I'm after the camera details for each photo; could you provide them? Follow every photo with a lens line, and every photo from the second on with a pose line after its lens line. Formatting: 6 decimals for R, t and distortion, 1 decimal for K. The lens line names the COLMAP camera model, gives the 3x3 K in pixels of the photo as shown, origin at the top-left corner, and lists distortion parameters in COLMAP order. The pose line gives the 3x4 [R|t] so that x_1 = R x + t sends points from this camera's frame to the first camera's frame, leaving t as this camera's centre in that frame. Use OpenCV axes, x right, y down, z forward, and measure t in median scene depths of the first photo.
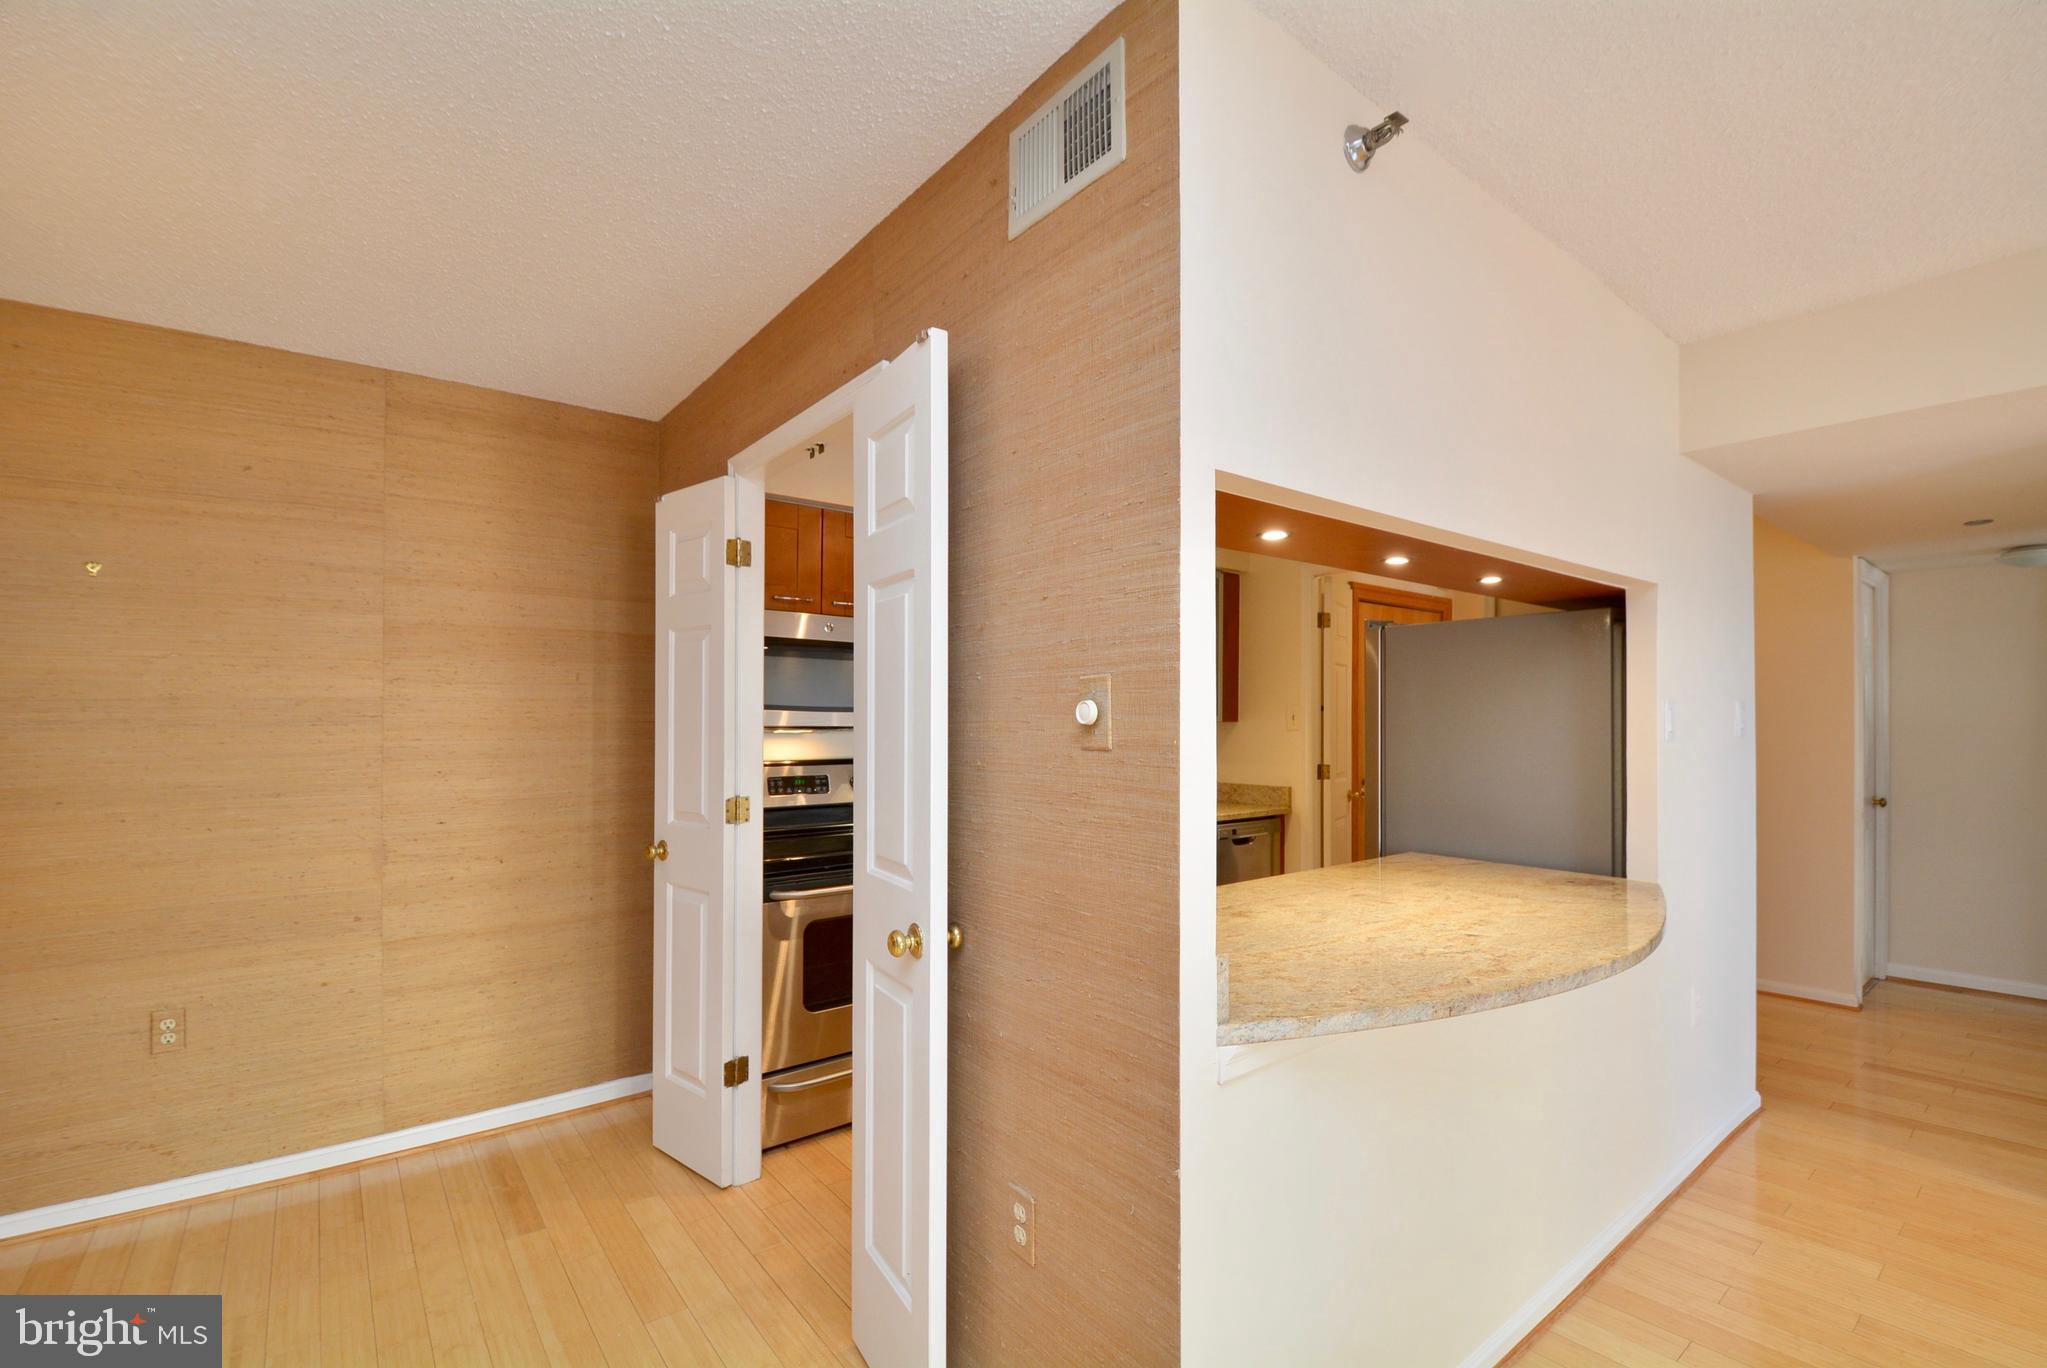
lens RADIAL K [[891.6, 0, 1047.4], [0, 891.6, 710.4], [0, 0, 1]] dist [0.009314, -0.020109]
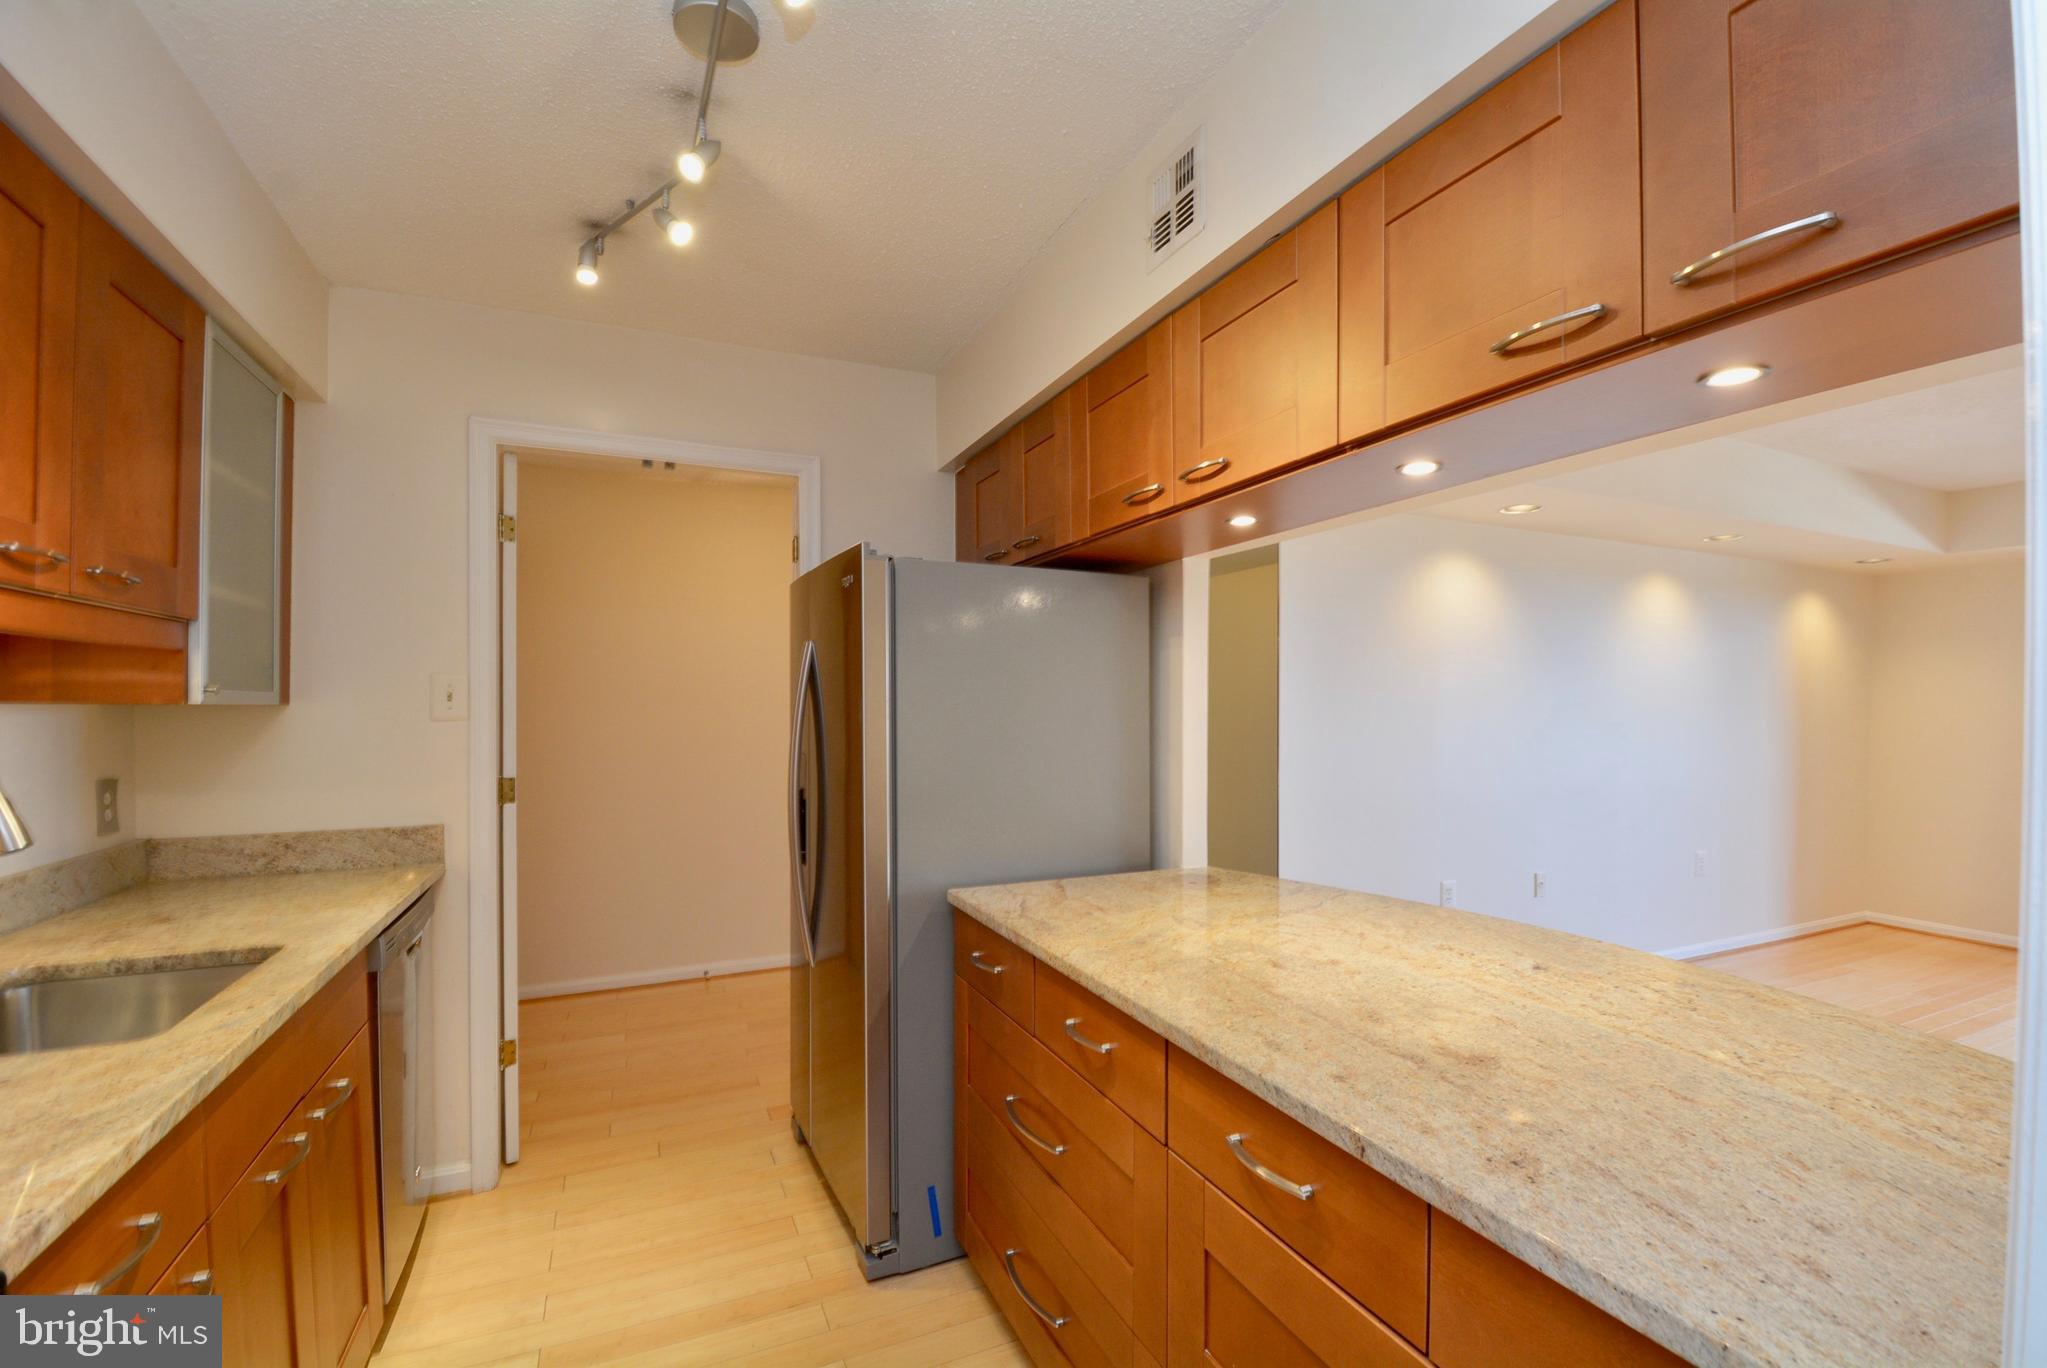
lens RADIAL K [[891.6, 0, 1047.4], [0, 891.6, 710.4], [0, 0, 1]] dist [0.009314, -0.020109]
pose [[0.236970, -0.006399, 0.971496, -0.270248], [-0.010425, 0.999904, 0.009129, 0.012594], [-0.971461, -0.012291, 0.236881, 0.836808]]
